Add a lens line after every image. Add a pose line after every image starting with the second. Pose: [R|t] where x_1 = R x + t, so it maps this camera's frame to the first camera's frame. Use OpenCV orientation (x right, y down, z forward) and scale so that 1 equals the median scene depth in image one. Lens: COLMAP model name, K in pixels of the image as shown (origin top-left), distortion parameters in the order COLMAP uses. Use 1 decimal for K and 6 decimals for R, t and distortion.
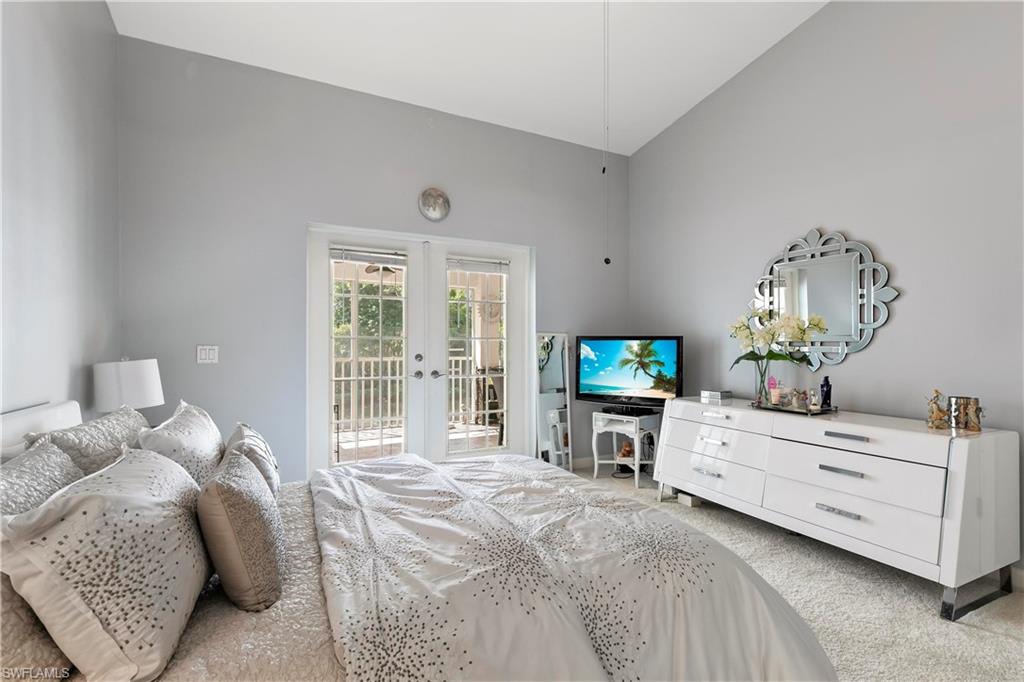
lens RADIAL K [[476.4, 0, 492.6], [0, 476.4, 350.4], [0, 0, 1]] dist [0.001901, 0.000196]
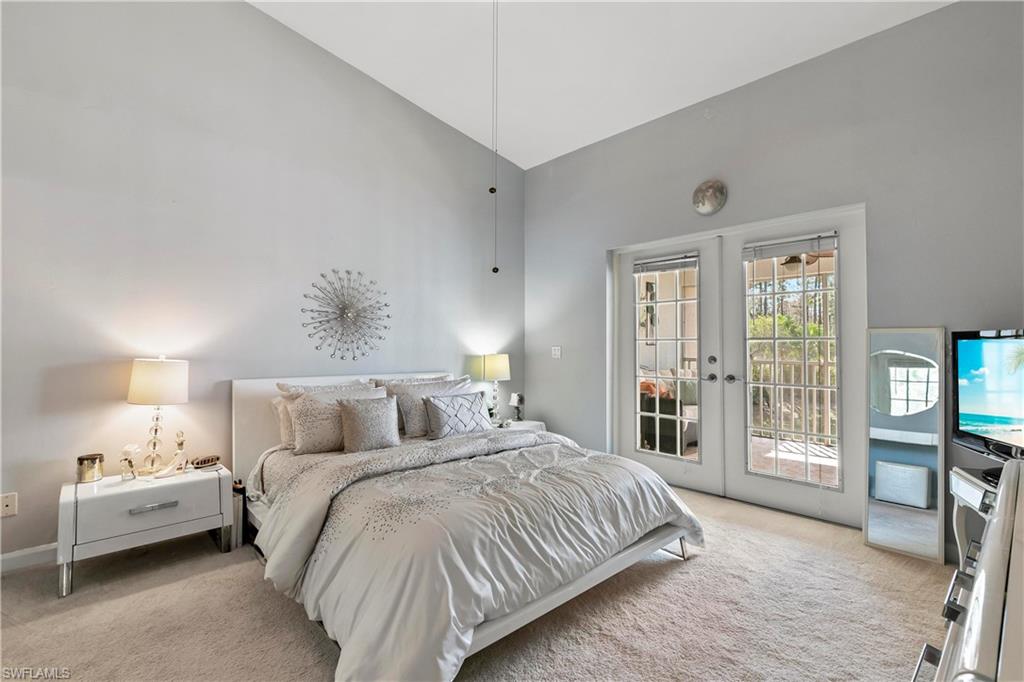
lens RADIAL K [[466.3, 0, 512.0], [0, 466.3, 341.0], [0, 0, 1]] dist [0.002164, 0.000038]
pose [[0.282676, -0.010210, -0.959161, 0.644126], [-0.012034, 0.999827, -0.014189, -0.004555], [0.959140, 0.015554, 0.282504, 0.365215]]
